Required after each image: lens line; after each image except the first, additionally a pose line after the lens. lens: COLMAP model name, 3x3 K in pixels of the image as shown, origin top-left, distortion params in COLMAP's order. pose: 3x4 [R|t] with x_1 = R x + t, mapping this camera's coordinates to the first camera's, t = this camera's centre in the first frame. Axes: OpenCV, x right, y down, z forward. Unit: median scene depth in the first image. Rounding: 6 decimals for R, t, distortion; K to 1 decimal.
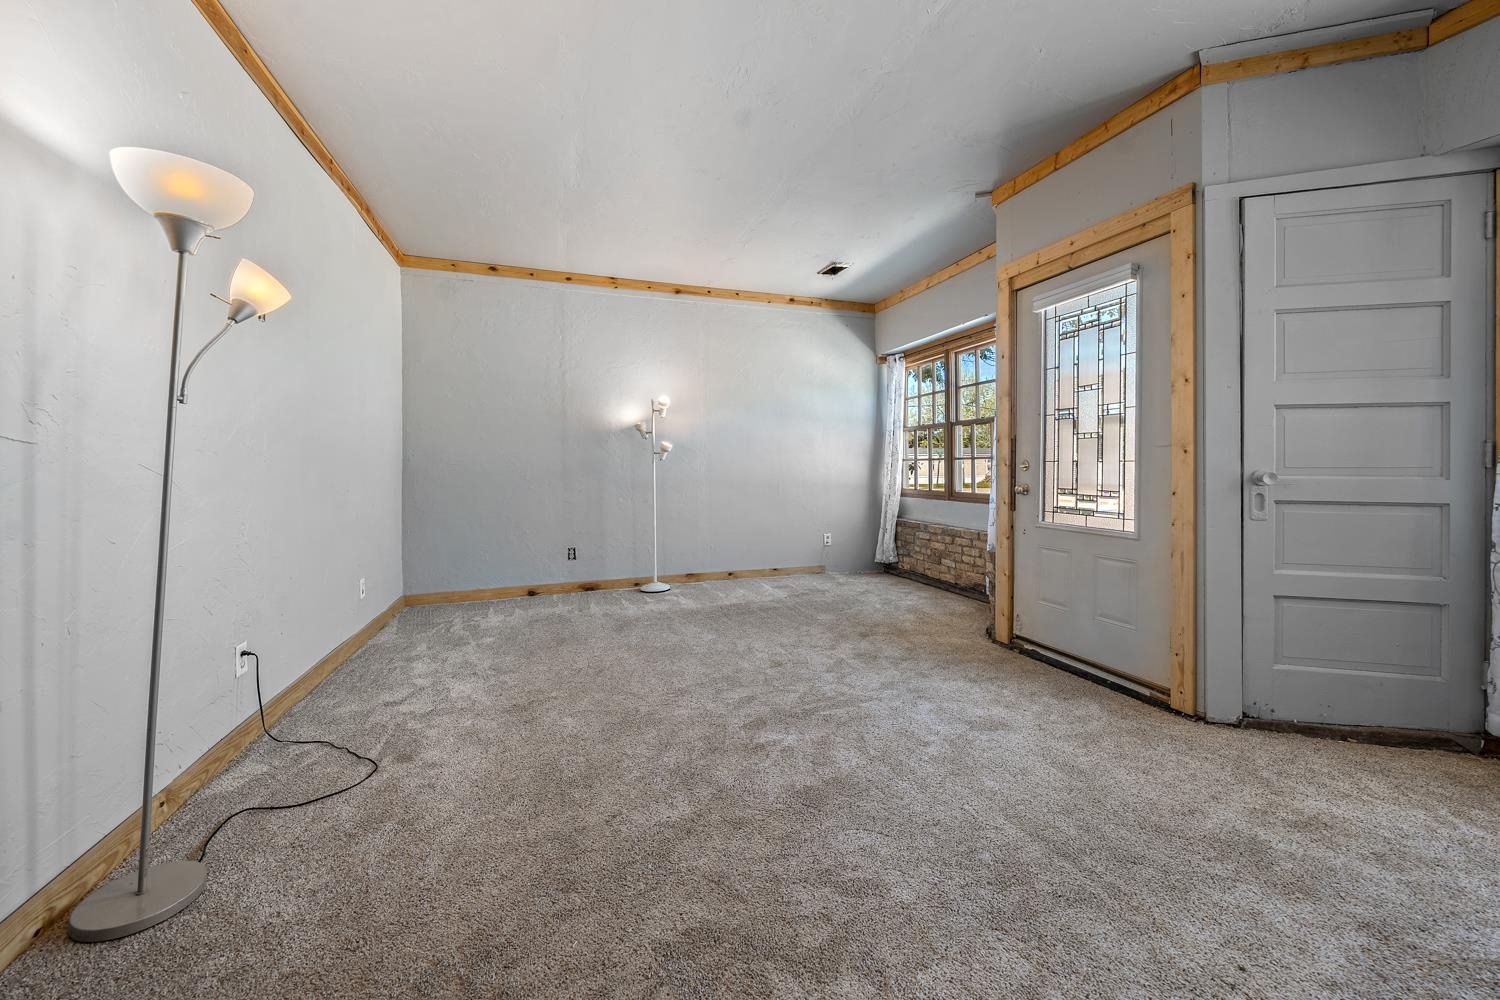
lens RADIAL K [[546.1, 0, 766.3], [0, 546.1, 464.5], [0, 0, 1]] dist [0.000413, -0.000668]
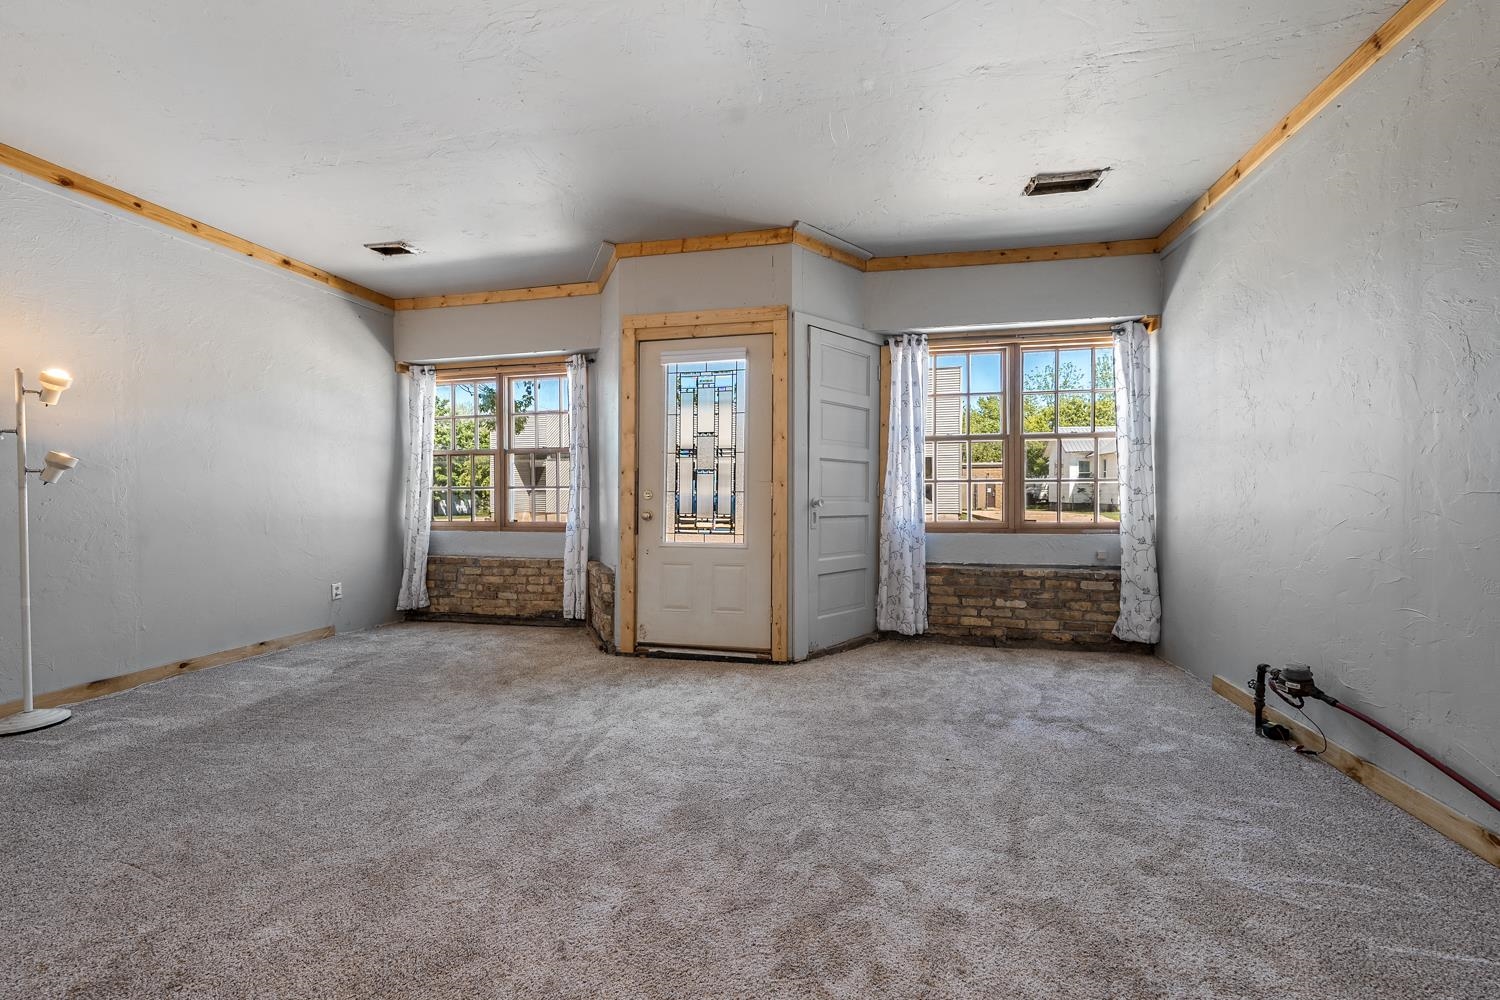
lens RADIAL K [[546.1, 0, 755.0], [0, 546.1, 499.0], [0, 0, 1]] dist [0.000413, -0.000668]
pose [[0.564287, -0.005780, 0.825558, -0.360814], [-0.002751, 0.999957, 0.008881, 0.000151], [-0.825574, -0.007283, 0.564247, 0.162918]]
